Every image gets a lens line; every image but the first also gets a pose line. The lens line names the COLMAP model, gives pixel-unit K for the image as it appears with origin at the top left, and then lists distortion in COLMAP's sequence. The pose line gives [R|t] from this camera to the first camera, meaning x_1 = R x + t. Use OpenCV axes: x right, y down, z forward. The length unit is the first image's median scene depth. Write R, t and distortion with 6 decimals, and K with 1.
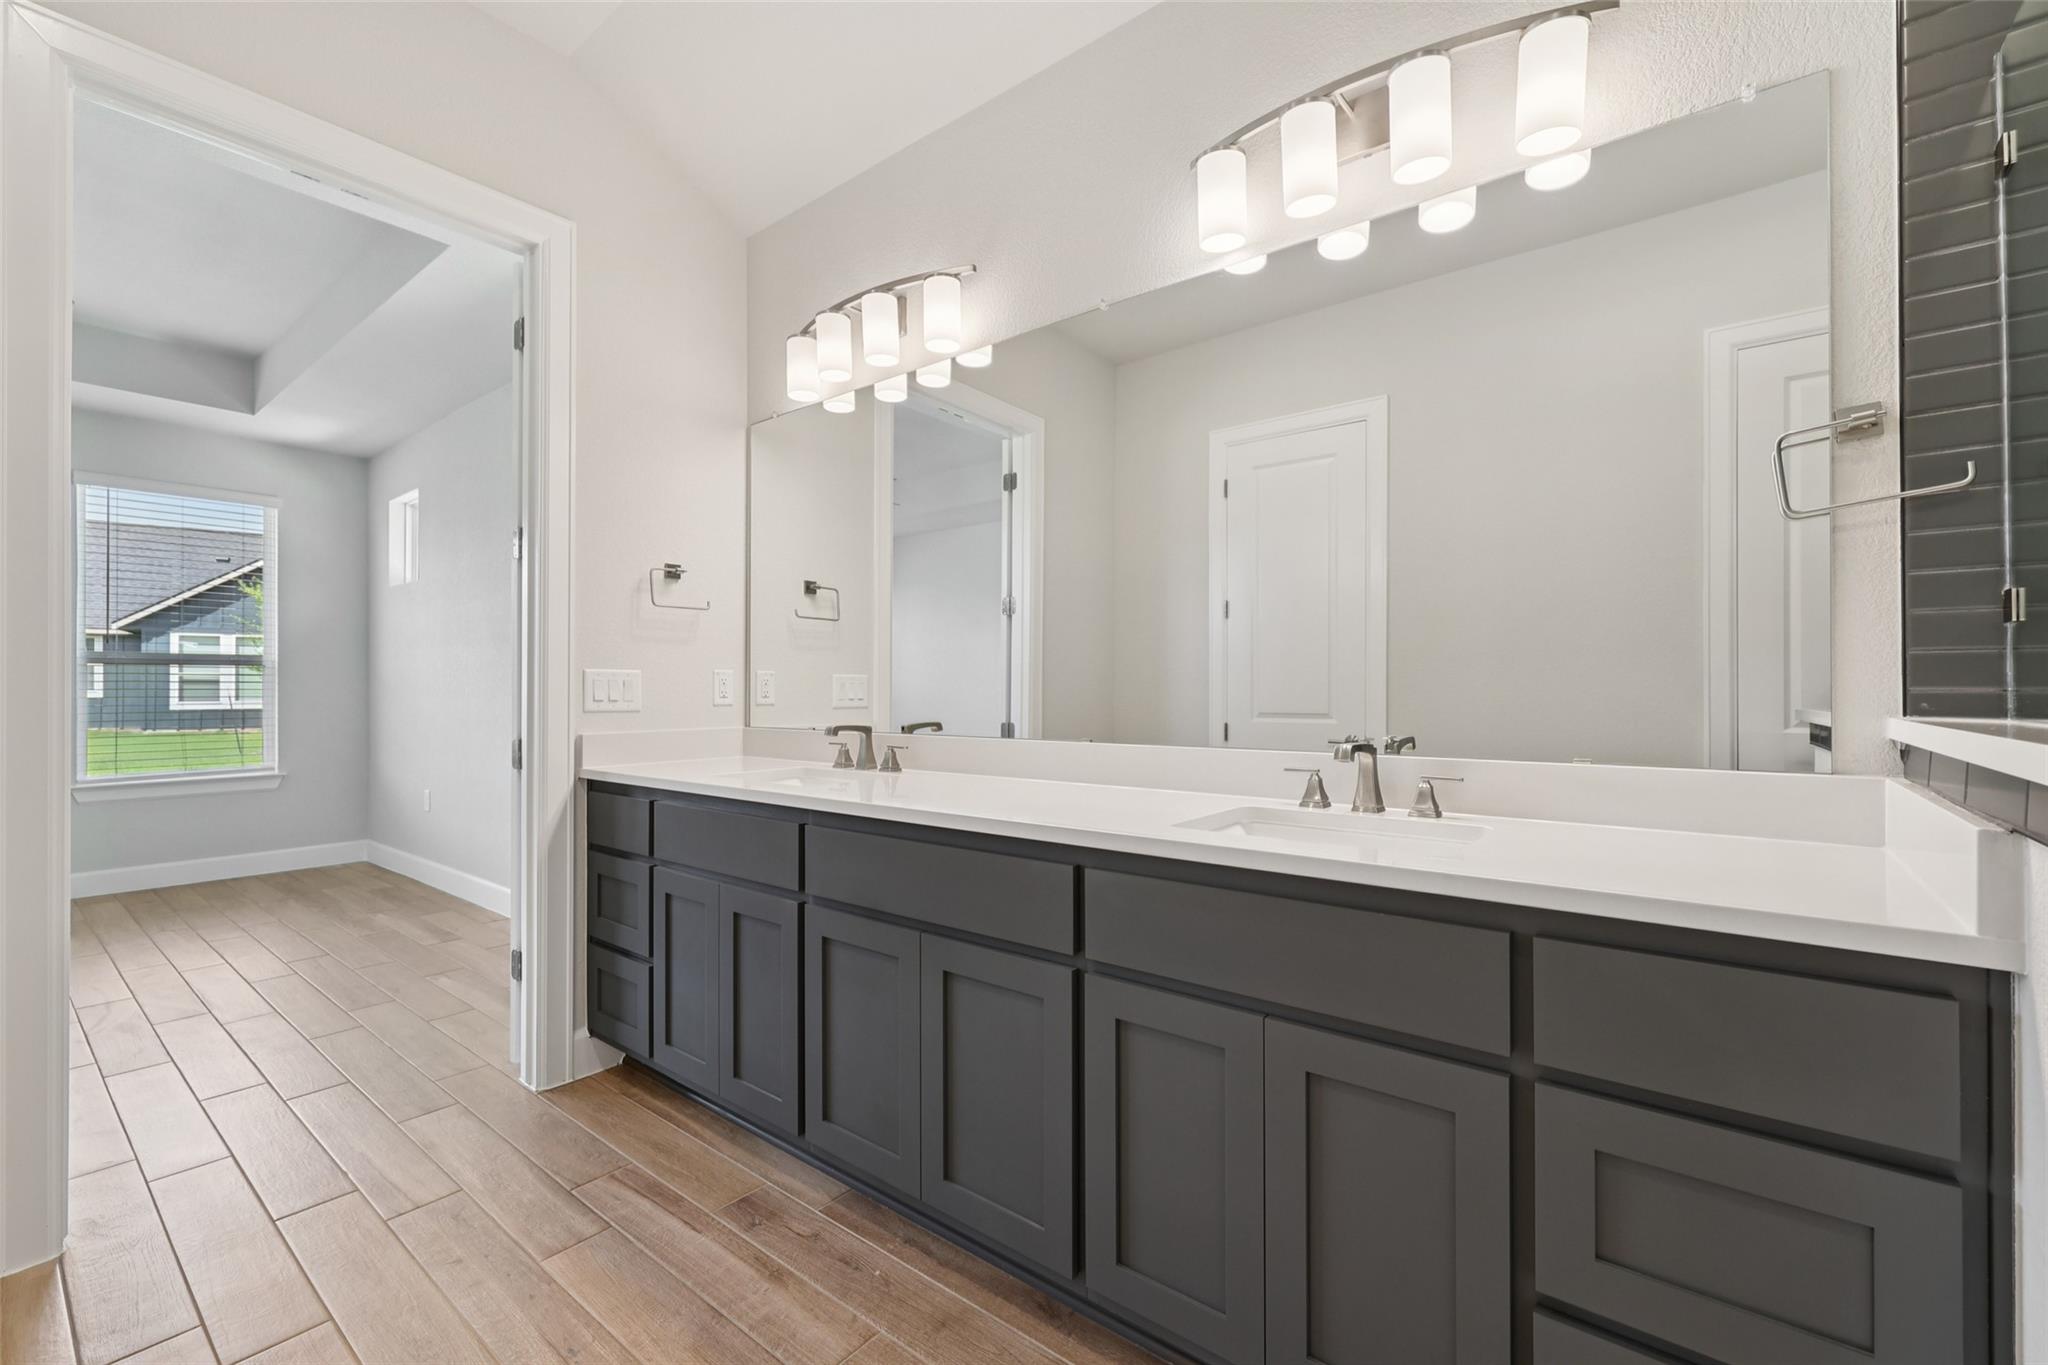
lens RADIAL K [[866.2, 0, 1031.7], [0, 866.2, 682.8], [0, 0, 1]] dist [0.001542, -0.000237]
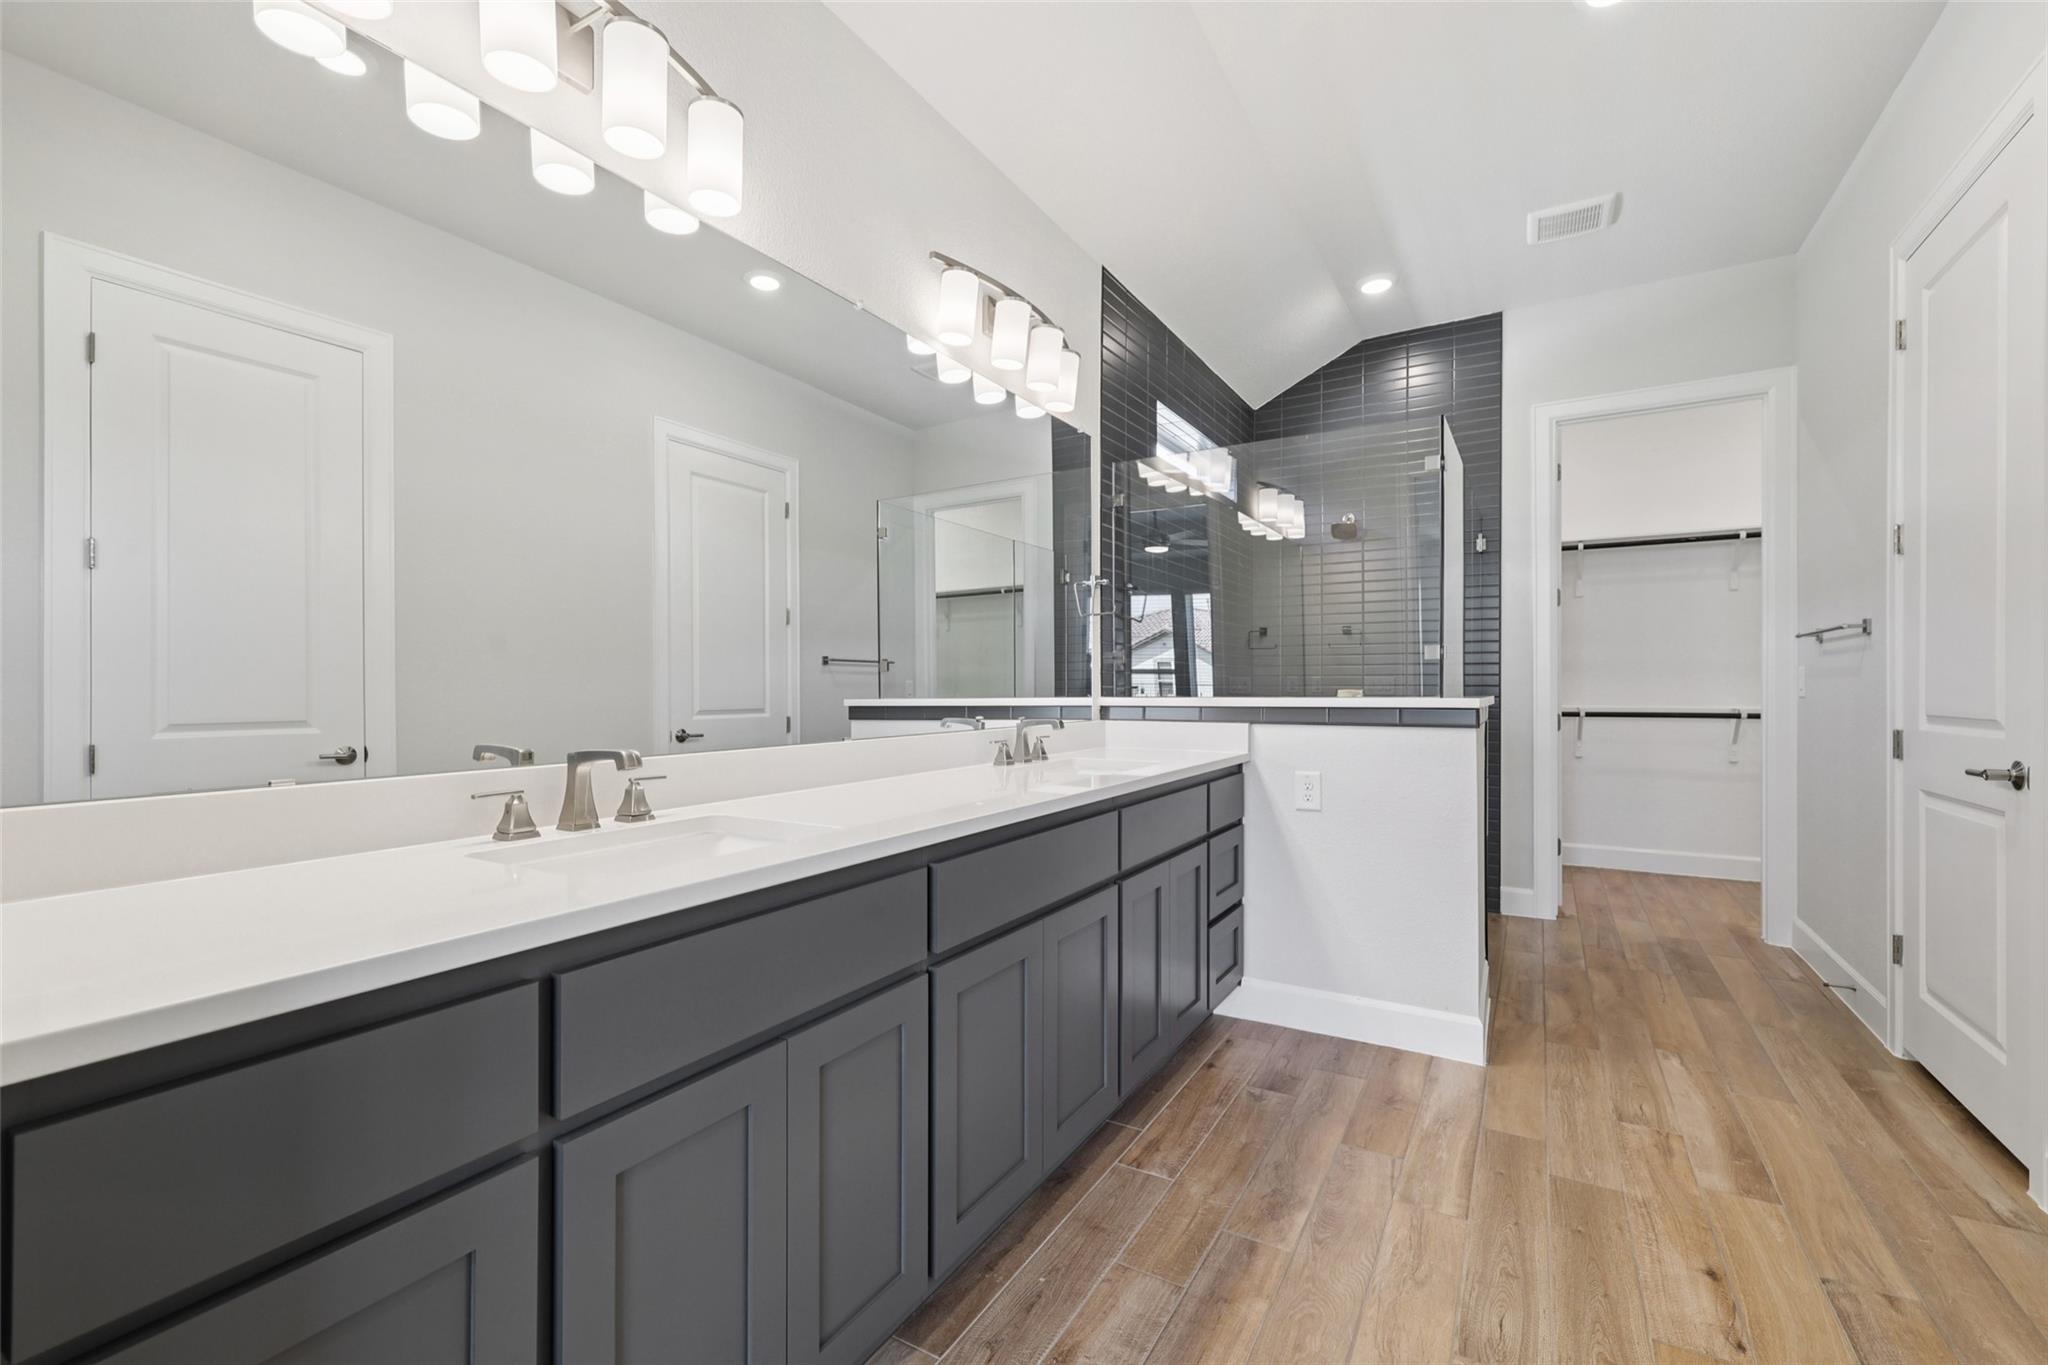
lens RADIAL K [[866.2, 0, 1031.7], [0, 866.2, 682.8], [0, 0, 1]] dist [0.001542, -0.000237]
pose [[-0.142879, 0.005150, 0.989727, -0.760586], [-0.006859, 0.999957, -0.006194, 0.005751], [-0.989716, -0.007674, -0.142837, 0.762146]]
